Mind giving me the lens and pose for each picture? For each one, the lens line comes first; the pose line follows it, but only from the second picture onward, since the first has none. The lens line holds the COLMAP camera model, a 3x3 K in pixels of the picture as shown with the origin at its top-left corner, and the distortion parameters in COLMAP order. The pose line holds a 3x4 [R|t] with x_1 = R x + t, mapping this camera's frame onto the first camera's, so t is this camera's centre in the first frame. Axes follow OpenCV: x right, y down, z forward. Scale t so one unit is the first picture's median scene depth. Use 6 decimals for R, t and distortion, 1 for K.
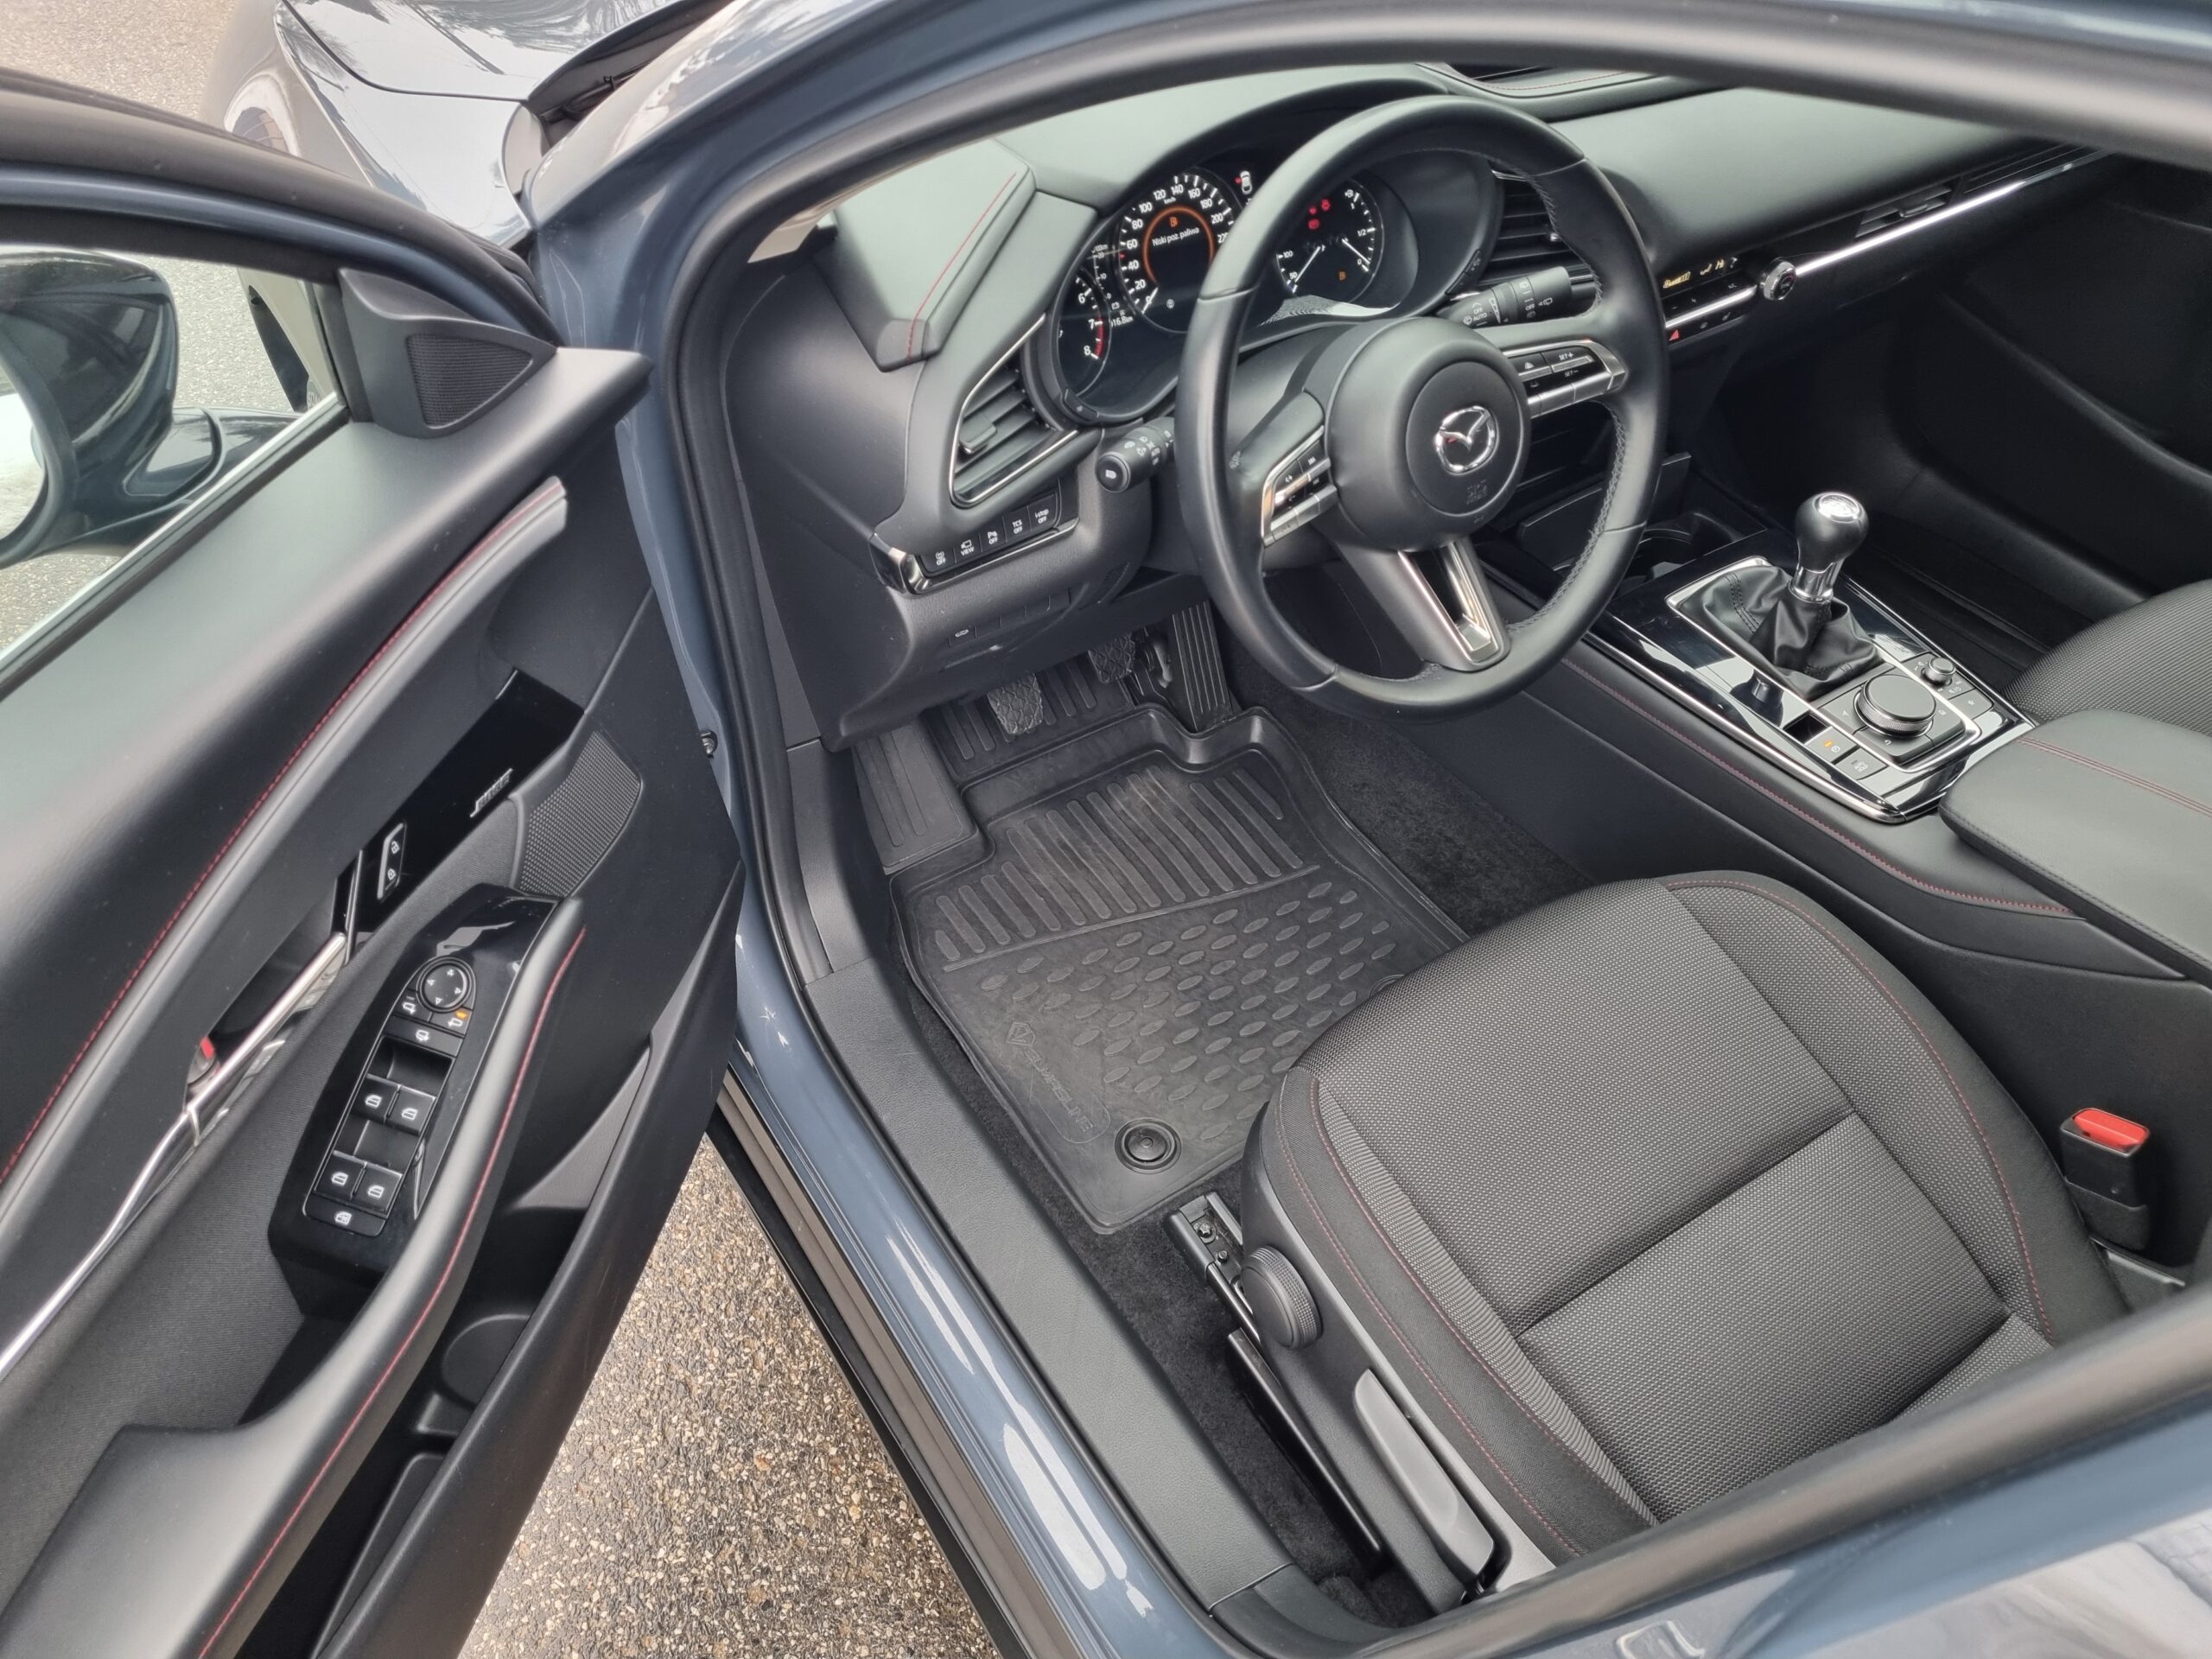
lens RADIAL K [[1673.7, 0, 1098.9], [0, 1673.7, 840.1], [0, 0, 1]] dist [0.044931, -0.028913]
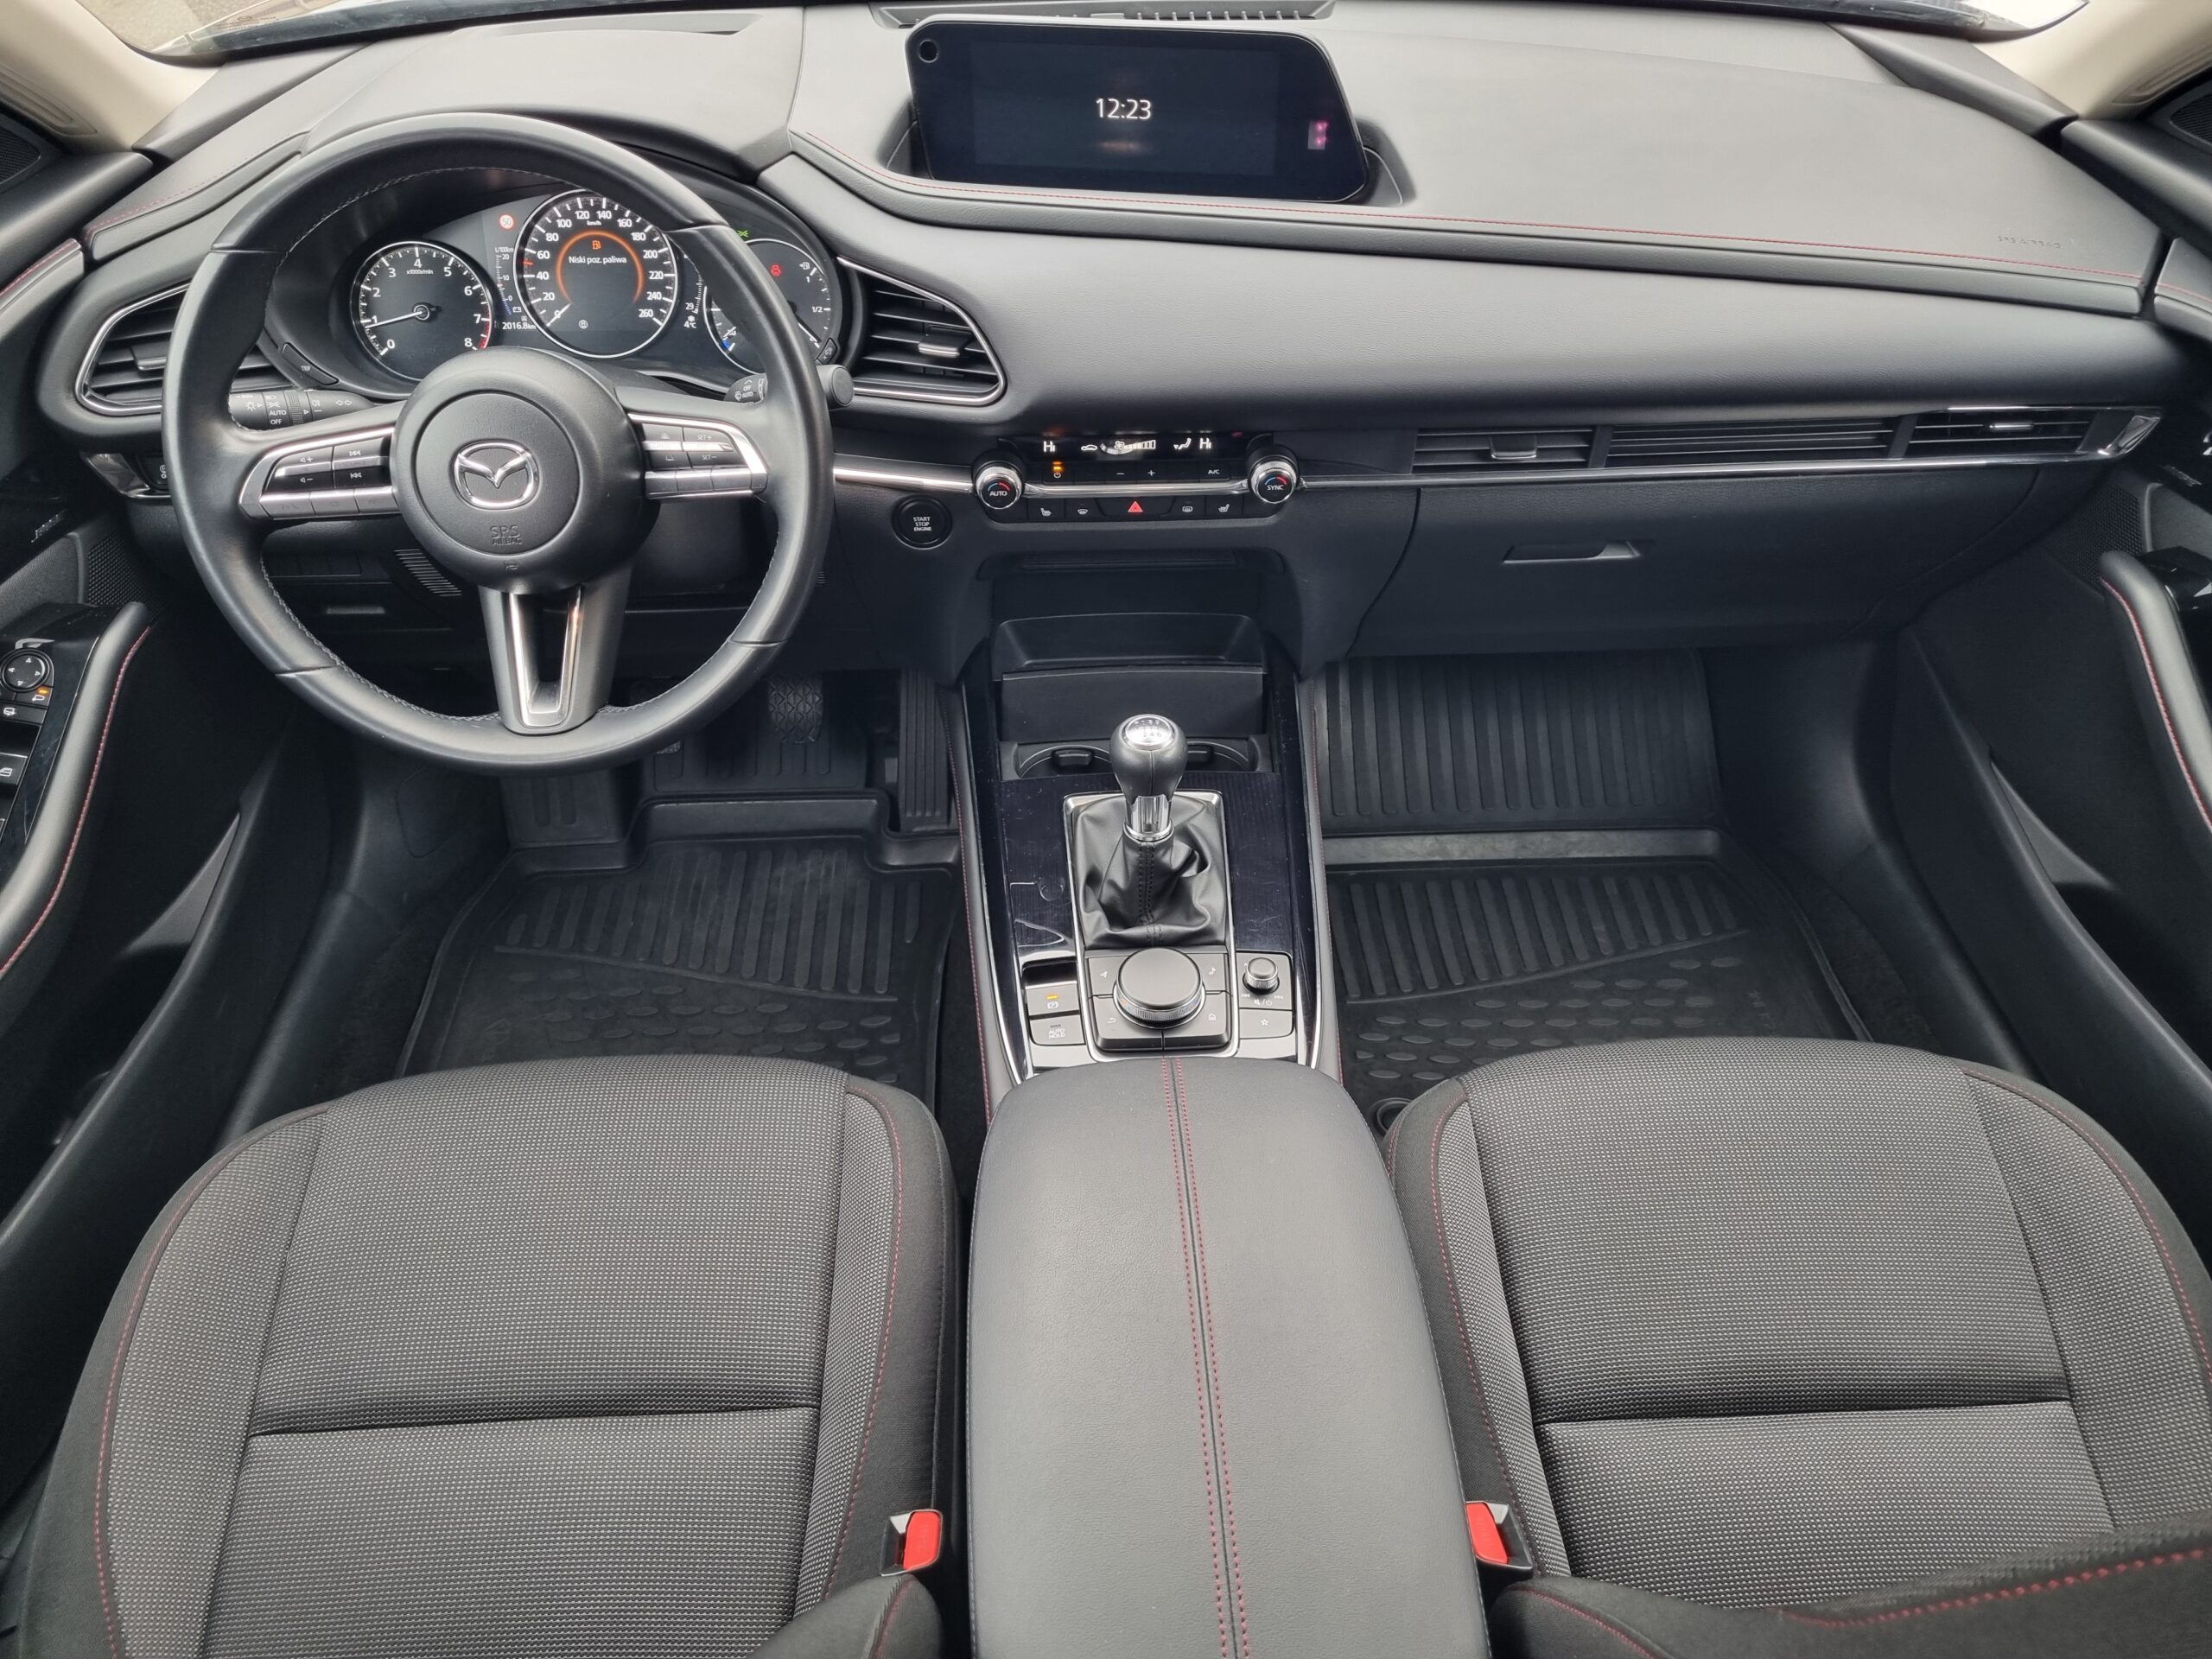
lens RADIAL K [[1673.7, 0, 1124.2], [0, 1673.7, 815.5], [0, 0, 1]] dist [0.044931, -0.028913]
pose [[0.862612, 0.320525, -0.391363, 0.799356], [-0.360223, 0.932372, -0.030366, -0.135040], [0.355163, 0.167172, 0.919735, 0.251584]]
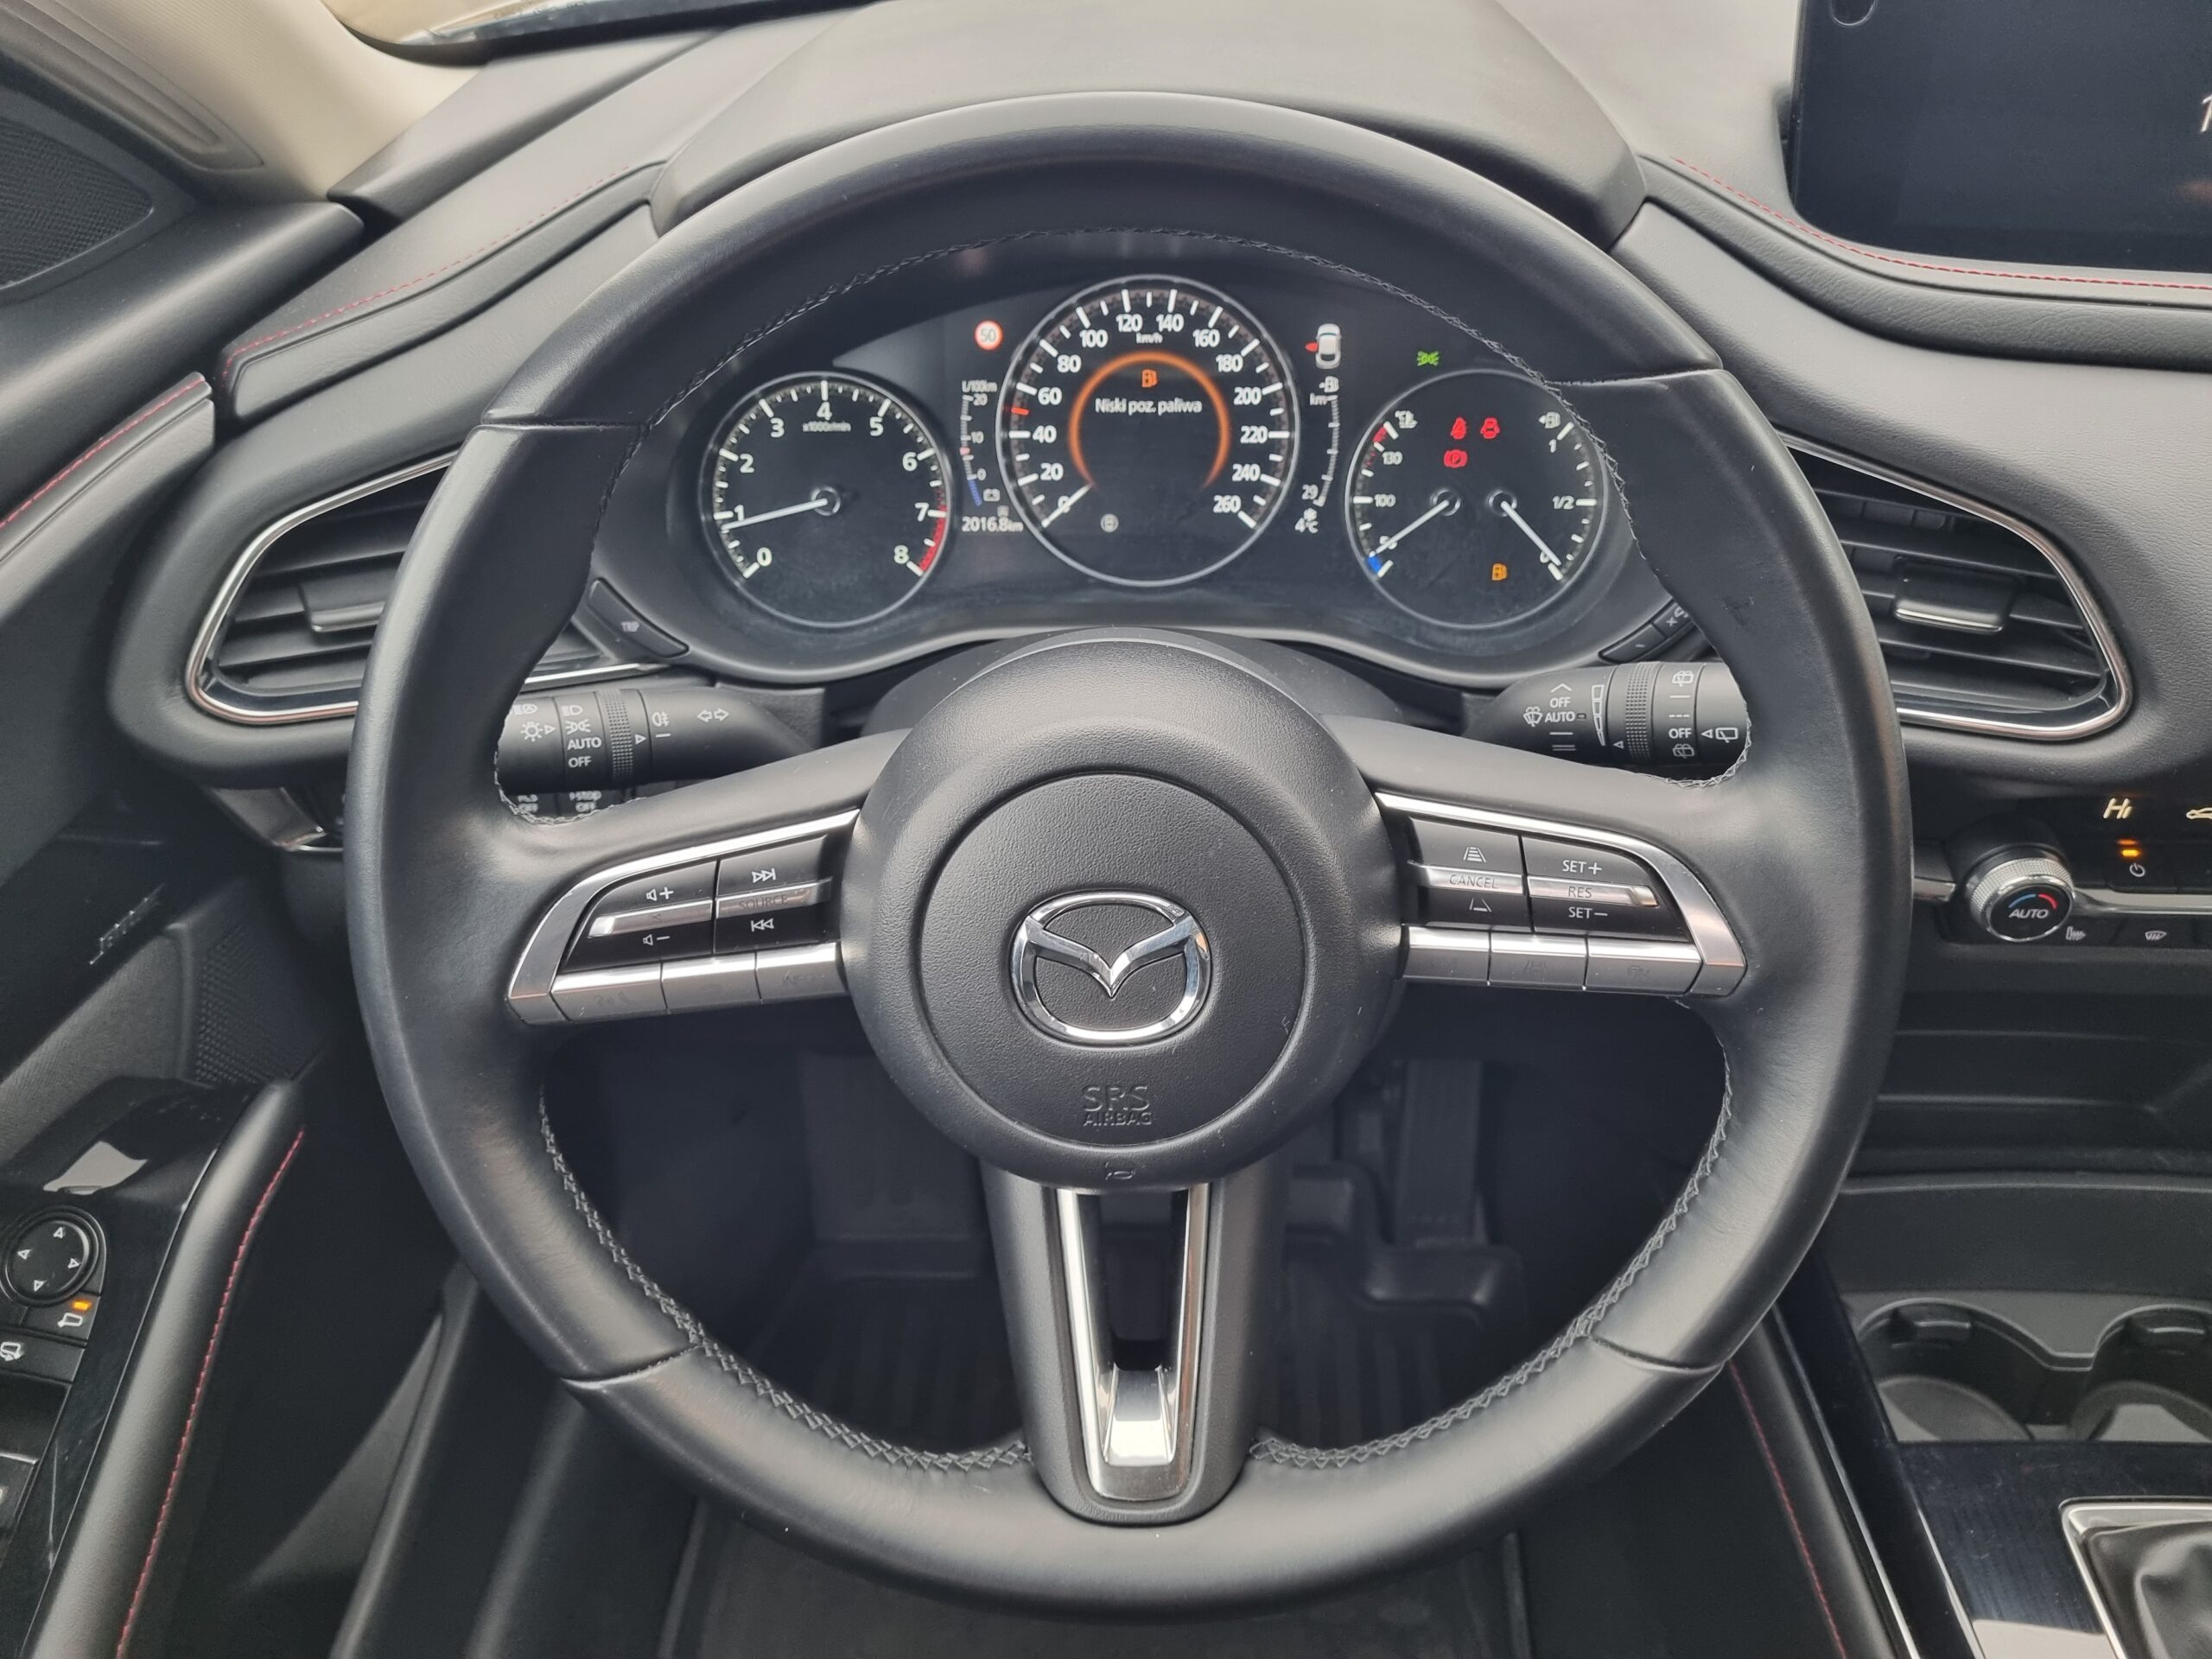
lens RADIAL K [[1673.7, 0, 1107.2], [0, 1673.7, 832.4], [0, 0, 1]] dist [0.044931, -0.028913]
pose [[0.809270, 0.339419, -0.479455, 0.329572], [-0.399133, 0.916556, -0.024841, -0.217216], [0.431016, 0.211469, 0.877215, 0.559341]]
